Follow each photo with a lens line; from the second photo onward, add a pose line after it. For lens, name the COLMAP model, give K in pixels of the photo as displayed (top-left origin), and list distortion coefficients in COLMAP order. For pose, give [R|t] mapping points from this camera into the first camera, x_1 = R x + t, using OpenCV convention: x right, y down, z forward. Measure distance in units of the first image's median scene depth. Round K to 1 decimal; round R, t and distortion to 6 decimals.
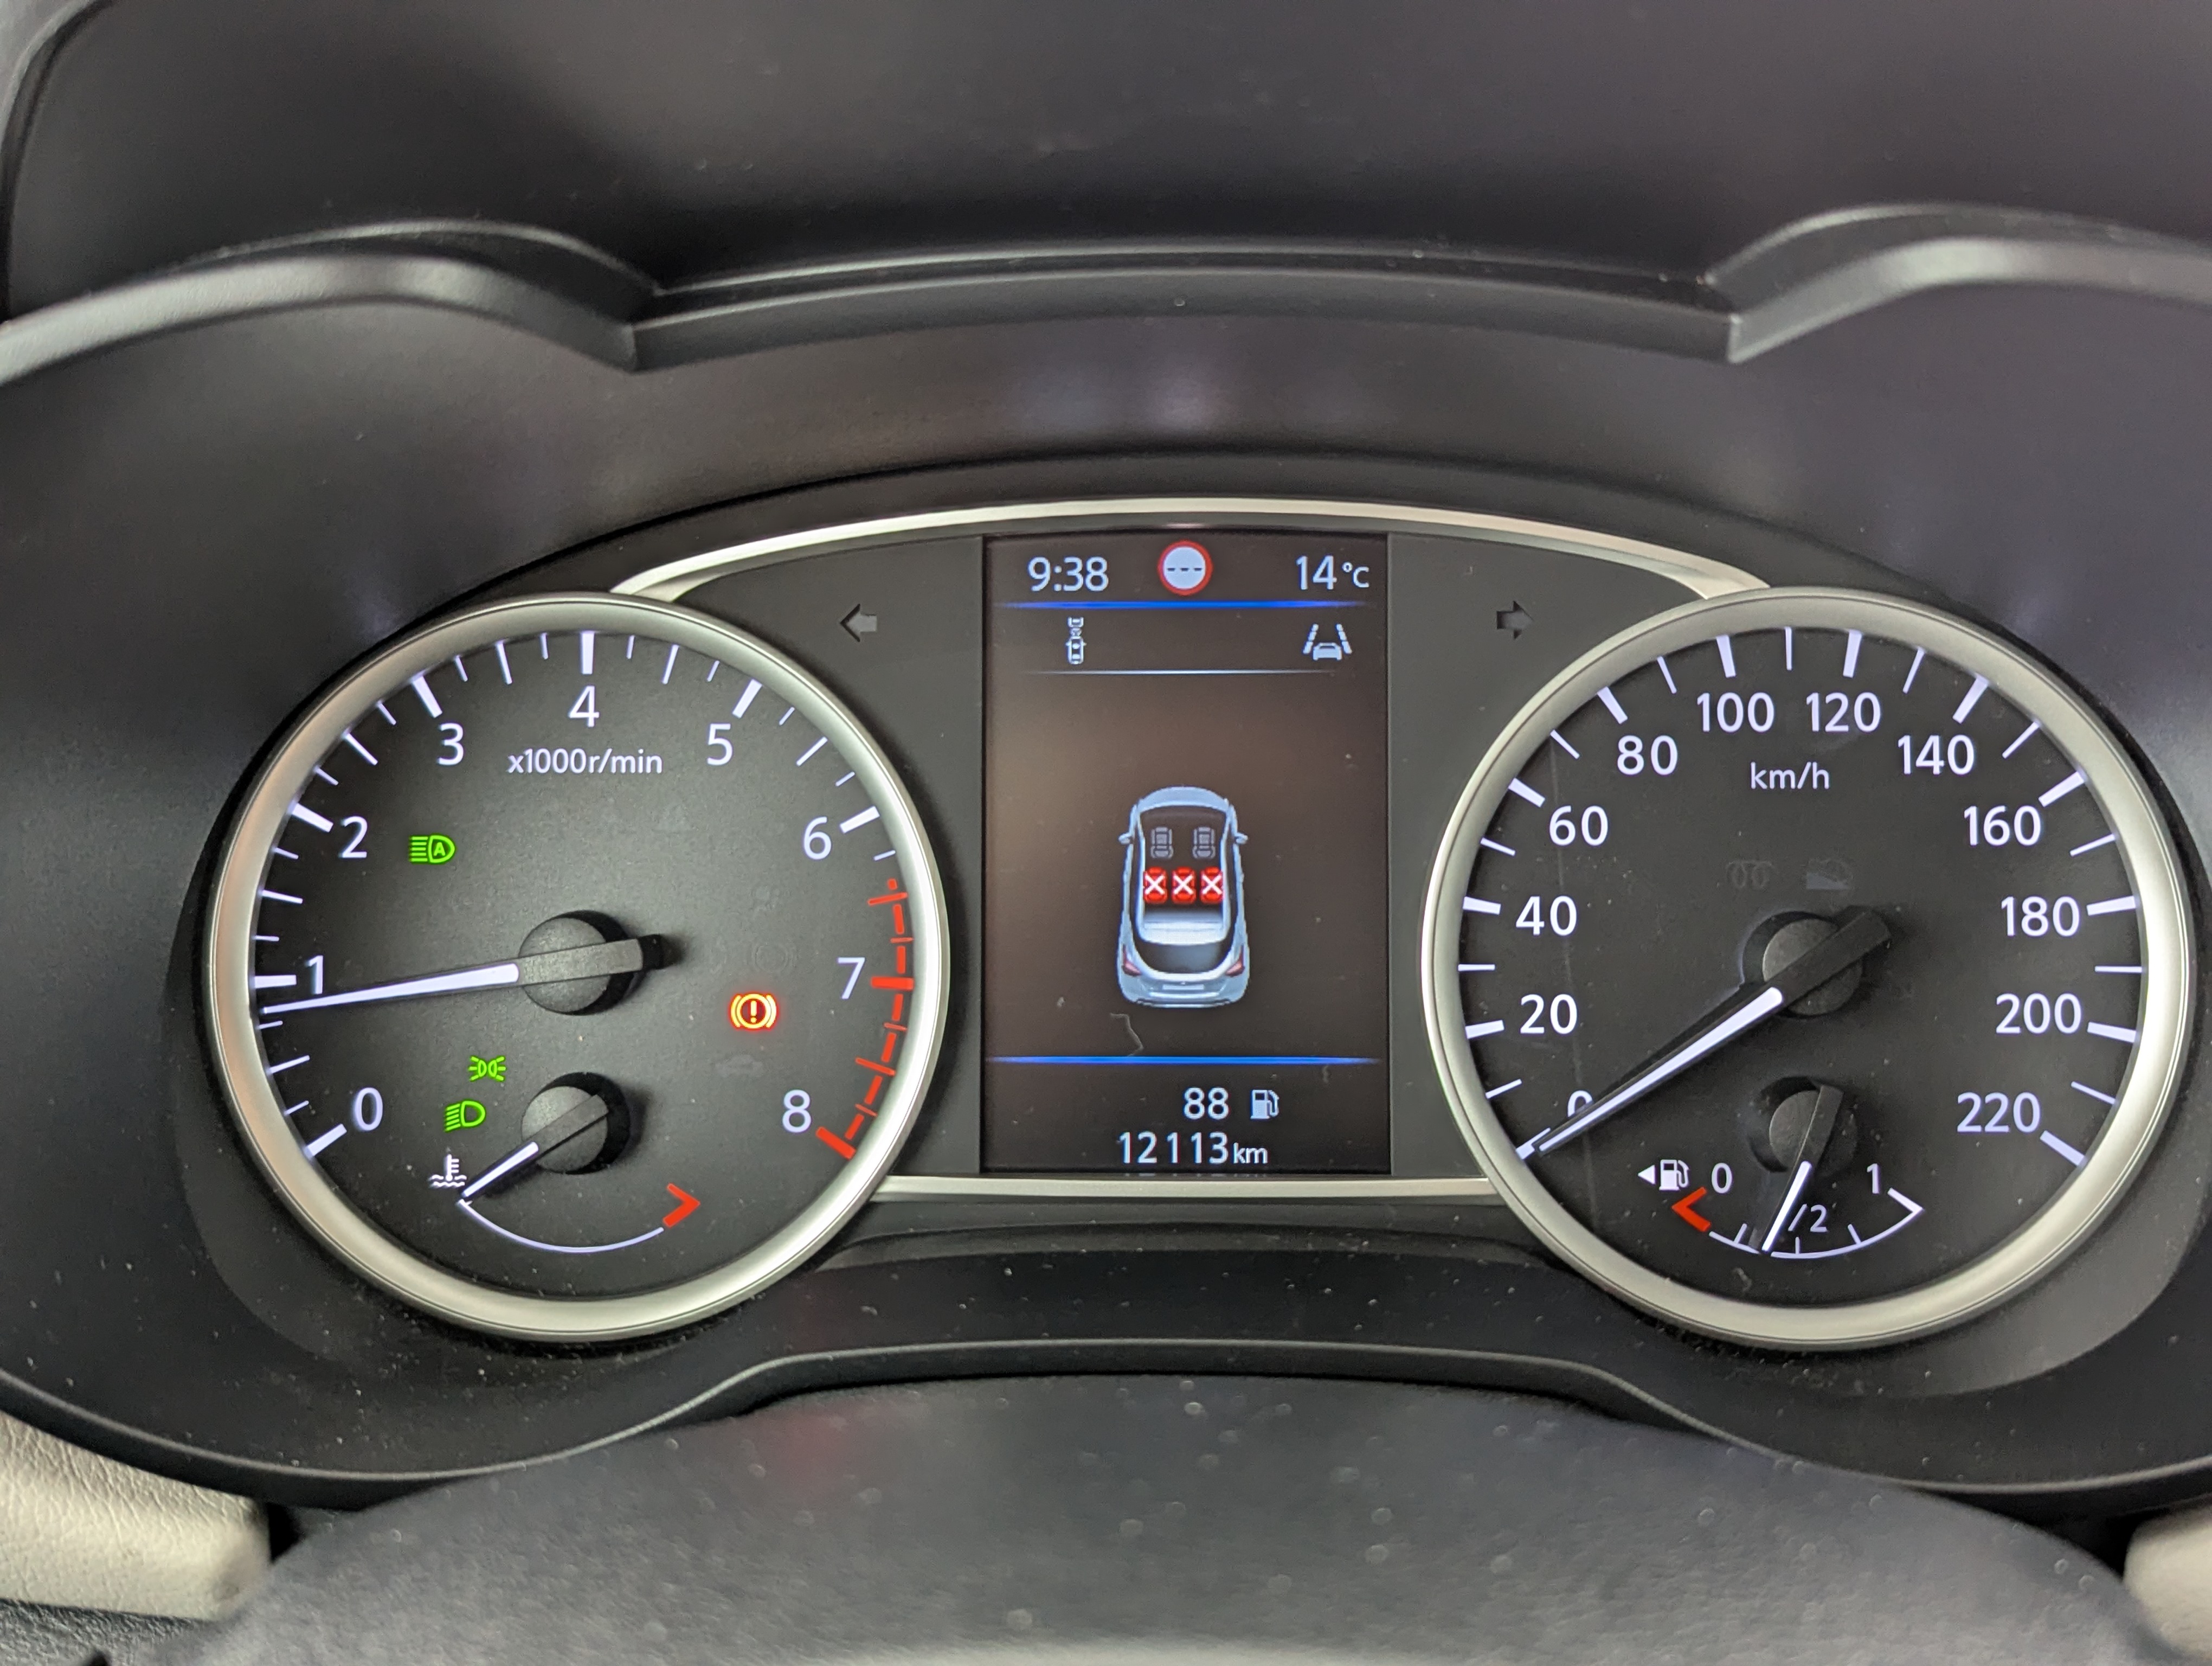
lens RADIAL K [[2065.2, 0, 1121.9], [0, 2065.2, 837.8], [0, 0, 1]] dist [0.038173, 0.000000]
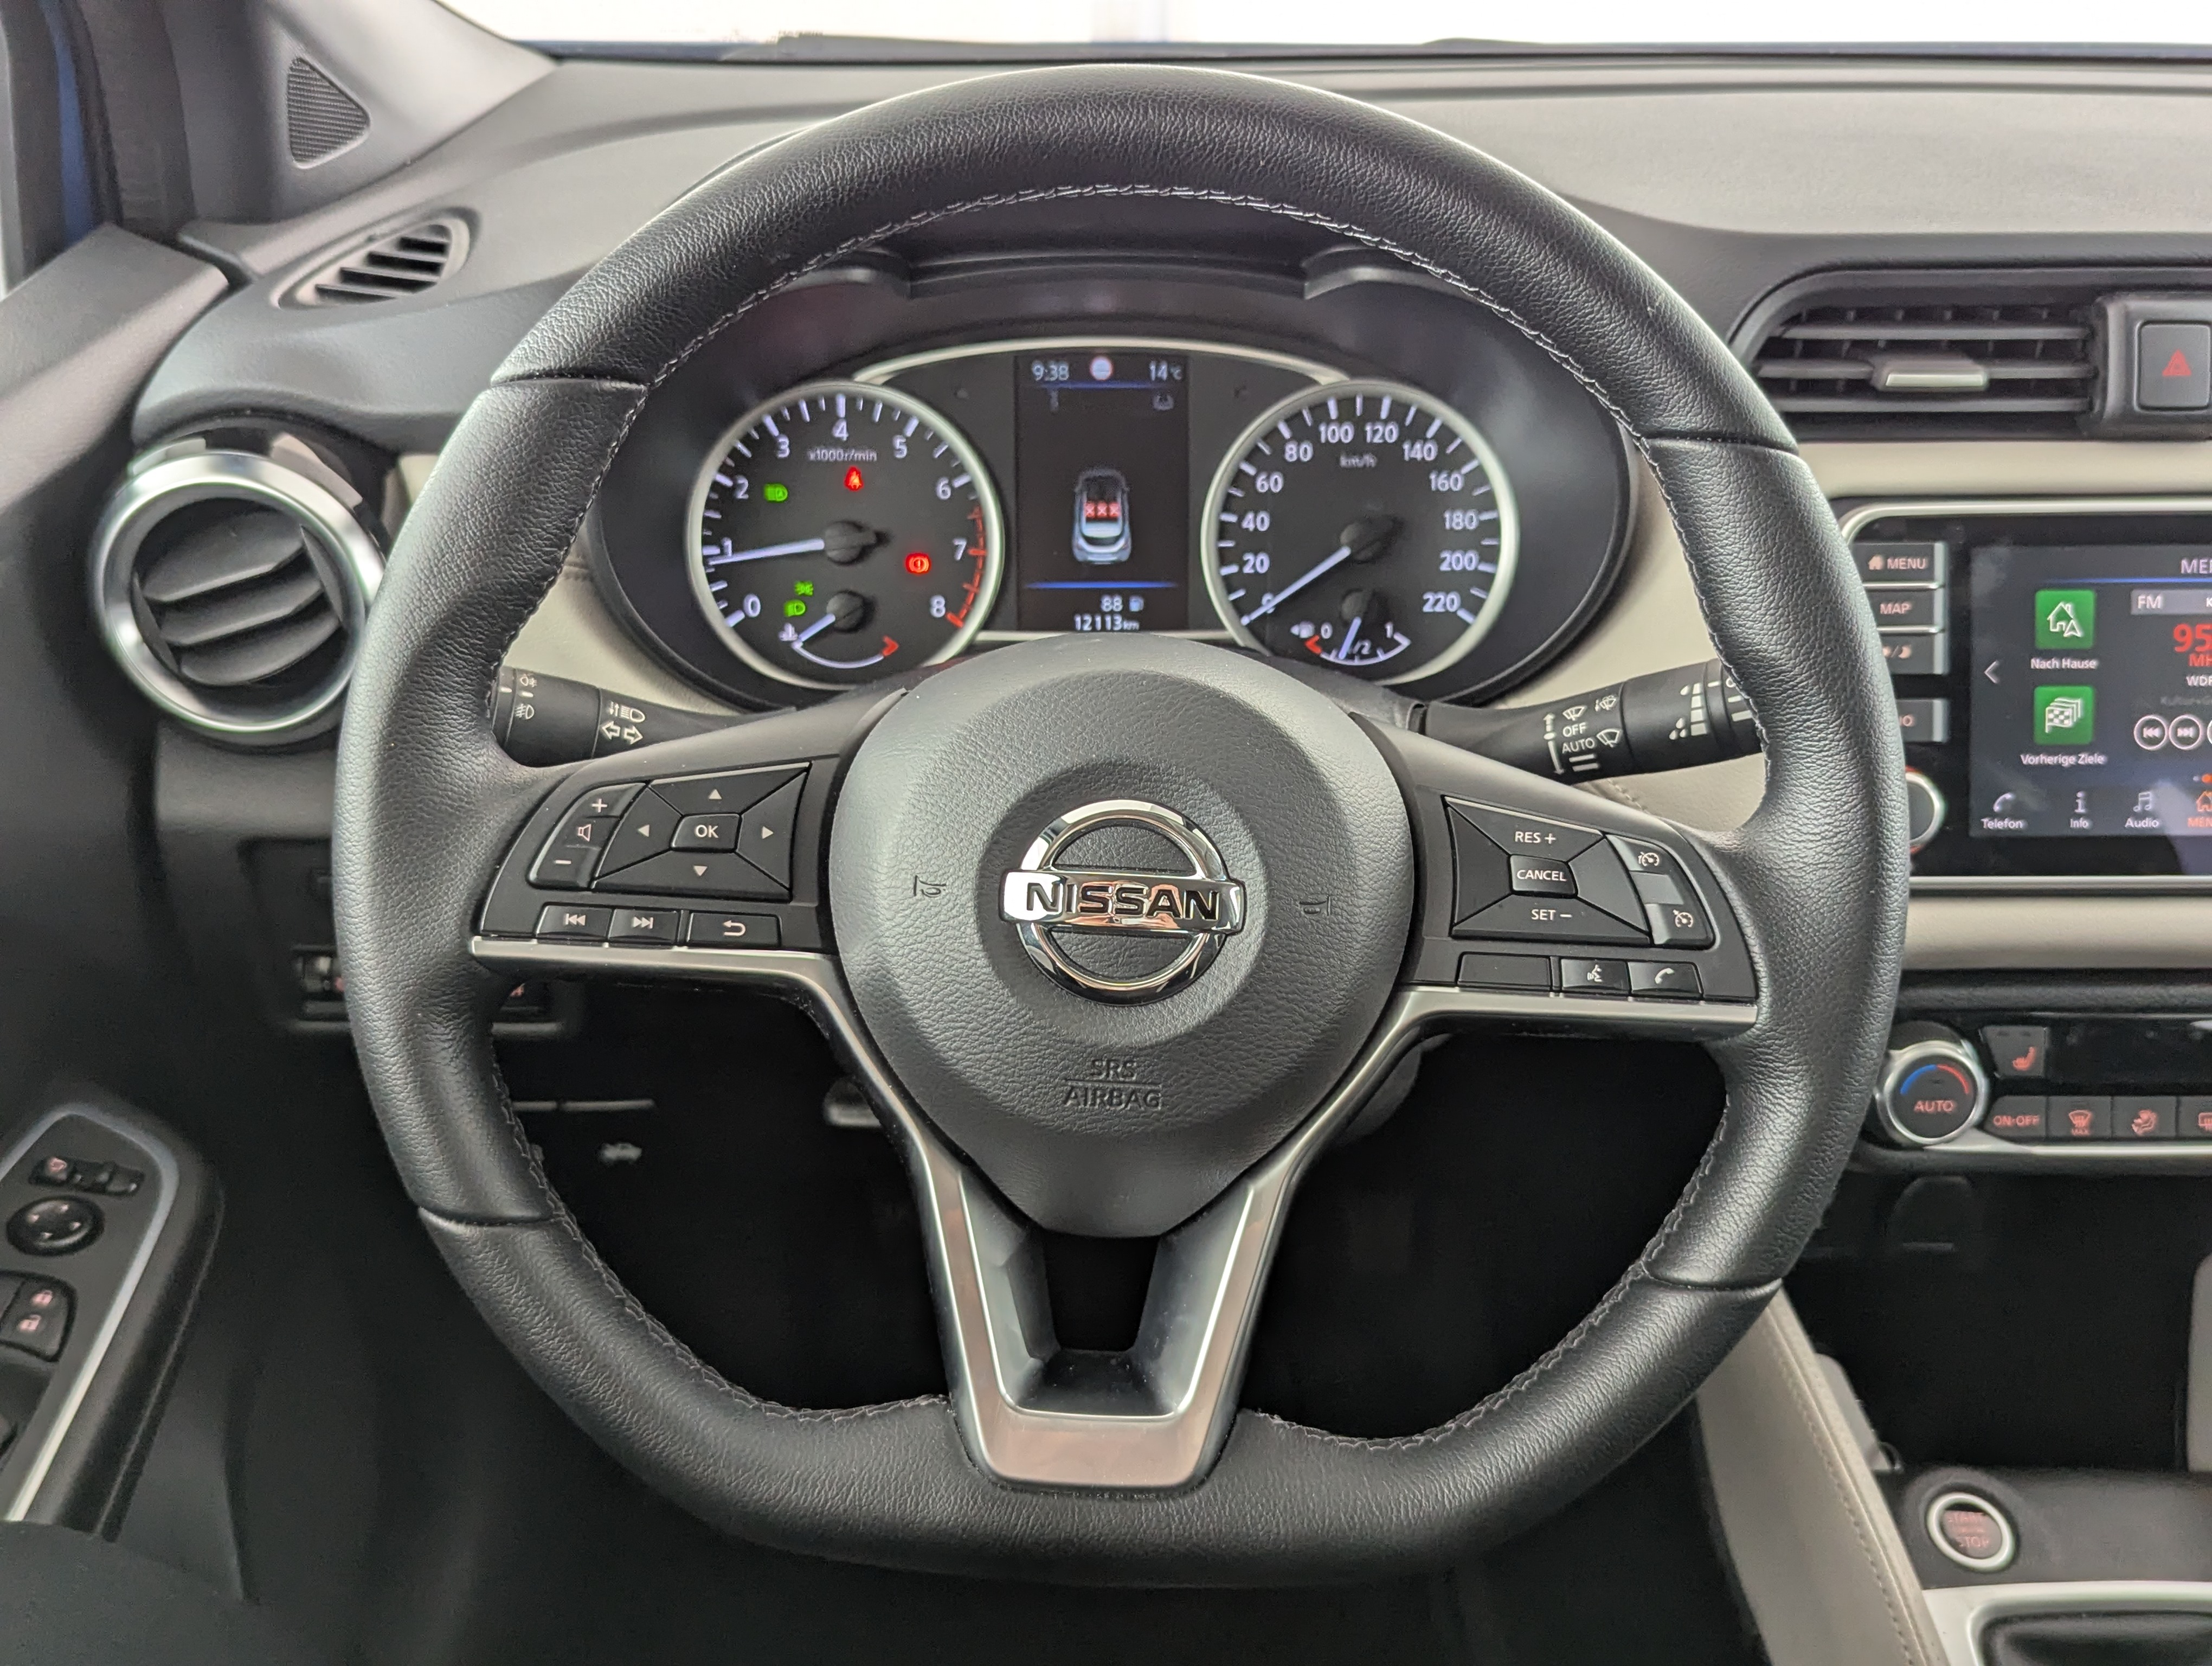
lens RADIAL K [[2065.2, 0, 1111.3], [0, 2065.2, 835.2], [0, 0, 1]] dist [0.038173, 0.000000]
pose [[0.998795, -0.009190, 0.048206, -0.075672], [0.003418, 0.992951, 0.118475, 0.113100], [-0.048955, -0.118167, 0.991786, -1.368073]]
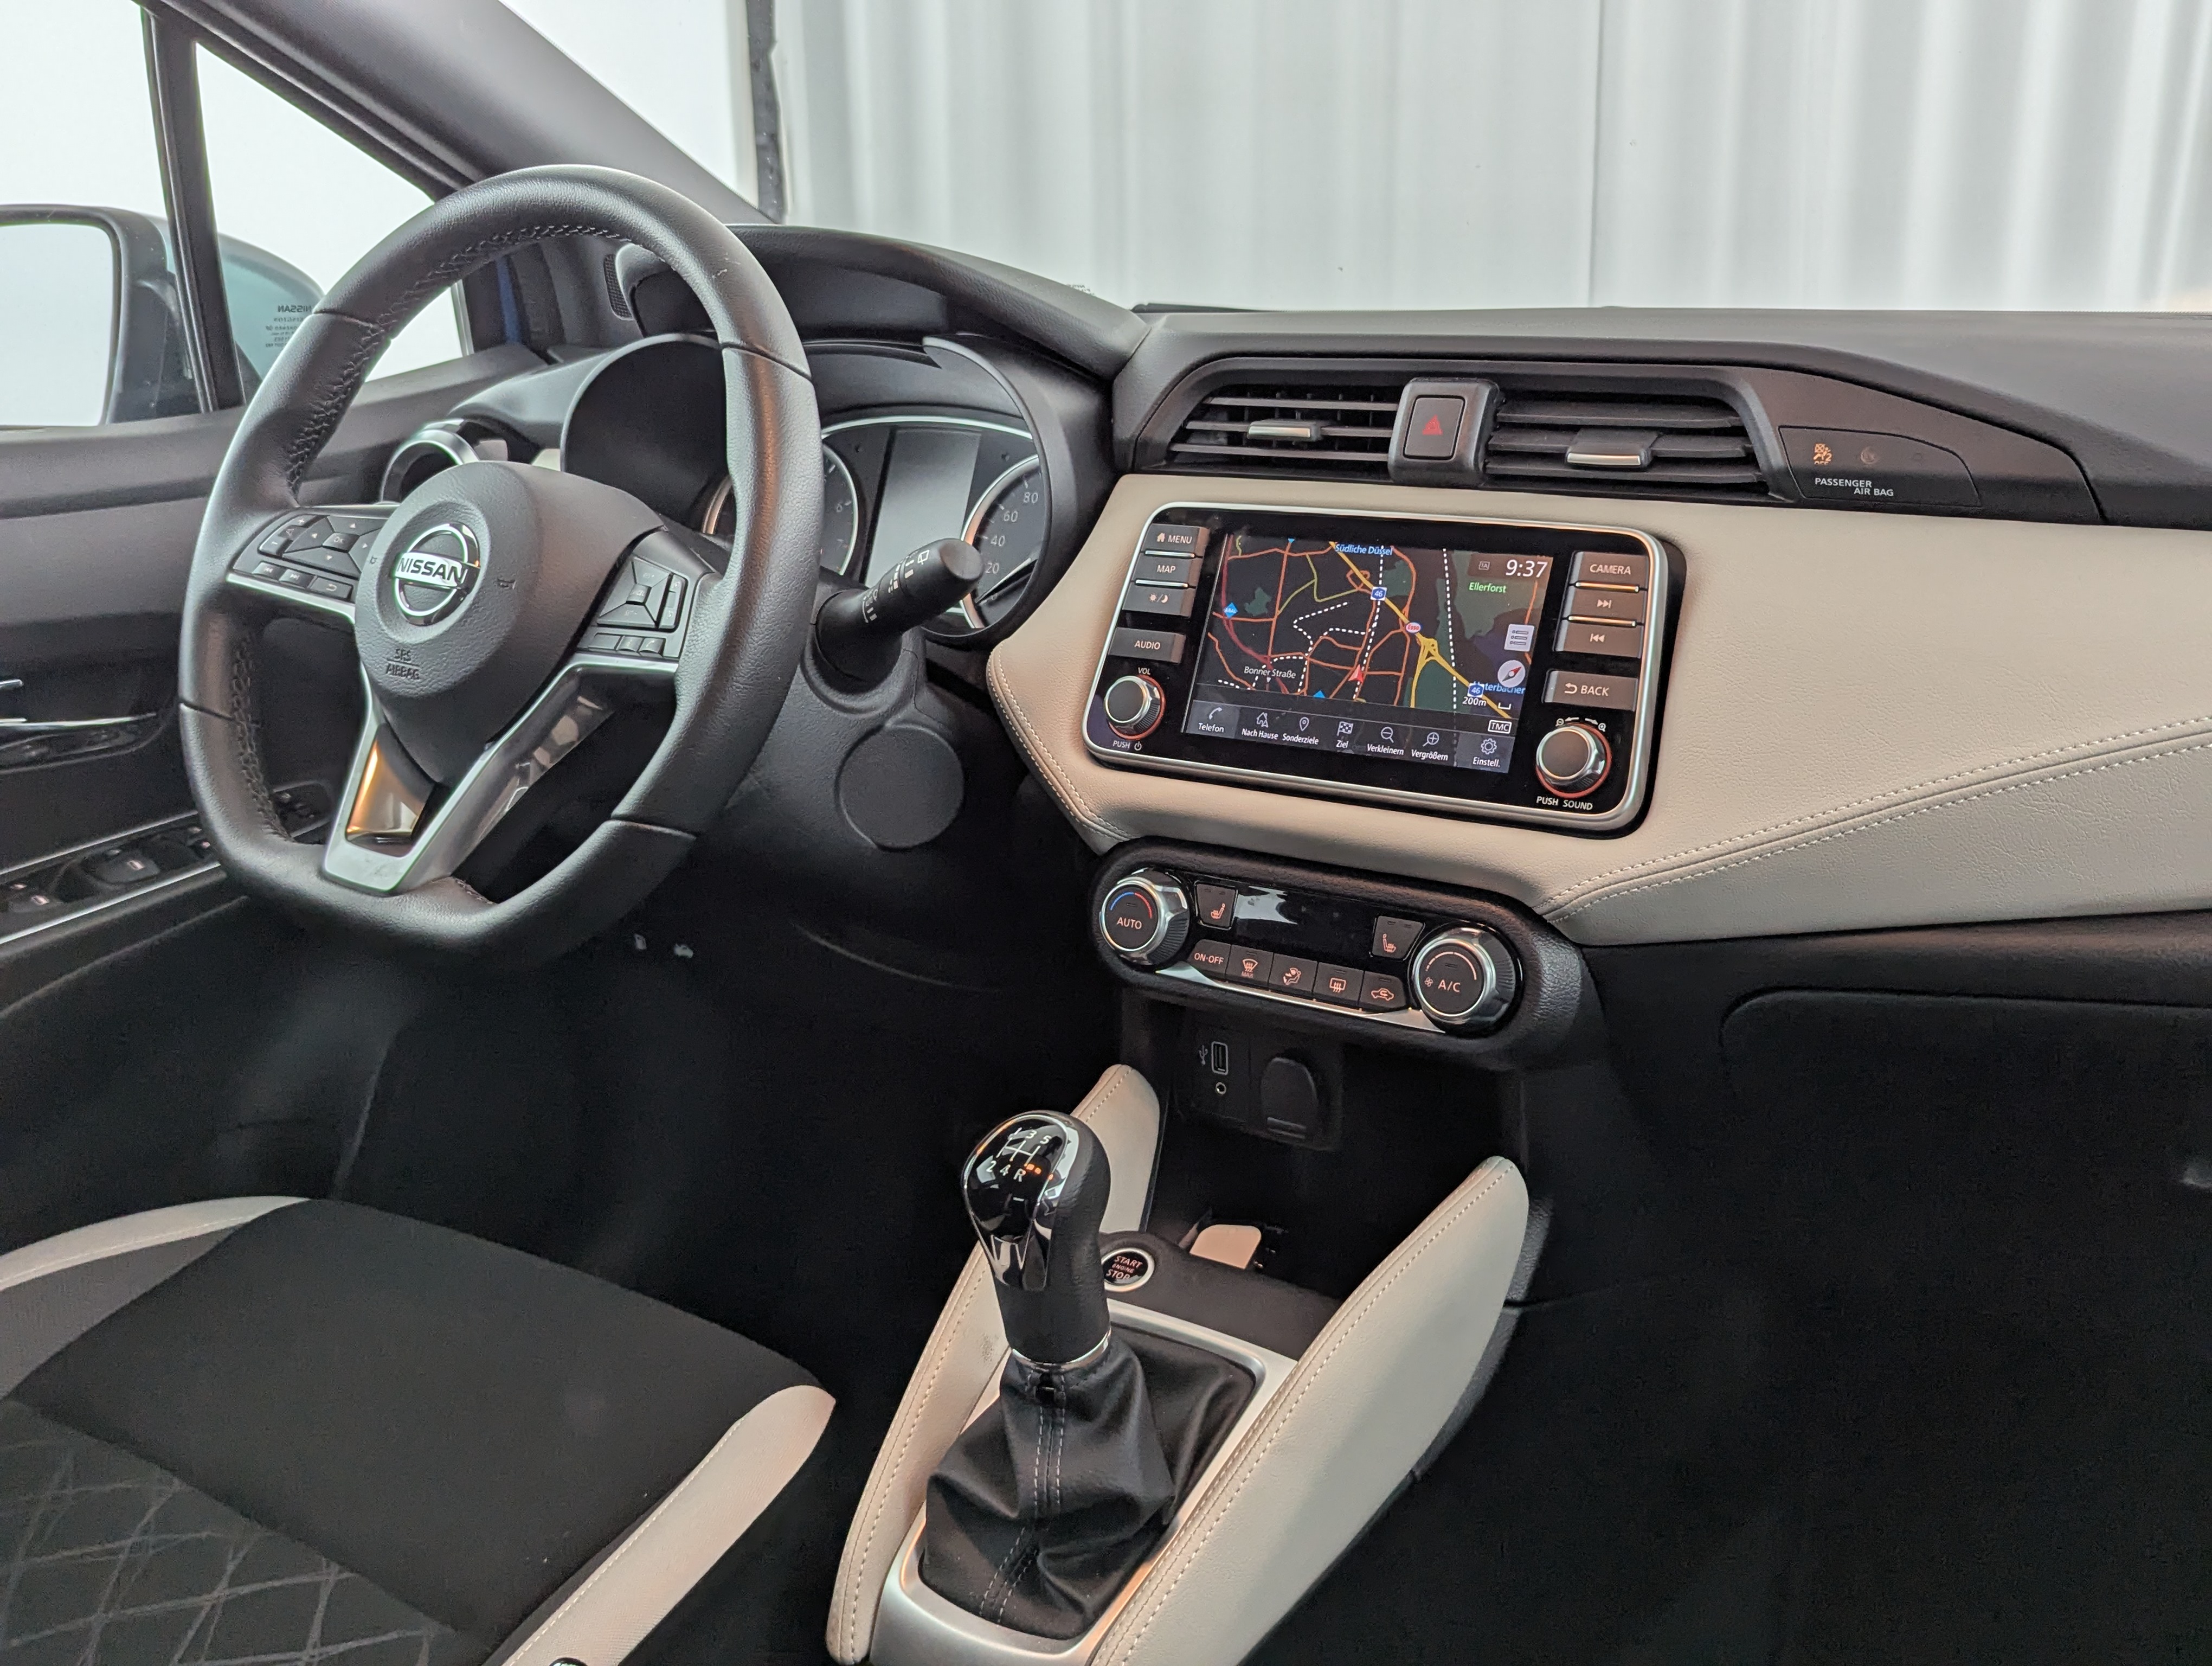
lens RADIAL K [[2065.2, 0, 1118.5], [0, 2065.2, 822.5], [0, 0, 1]] dist [0.038173, 0.000000]
pose [[0.855412, 0.138389, -0.499119, 2.185461], [-0.178931, 0.983273, -0.034032, 0.586409], [0.486060, 0.118419, 0.865865, -1.840581]]
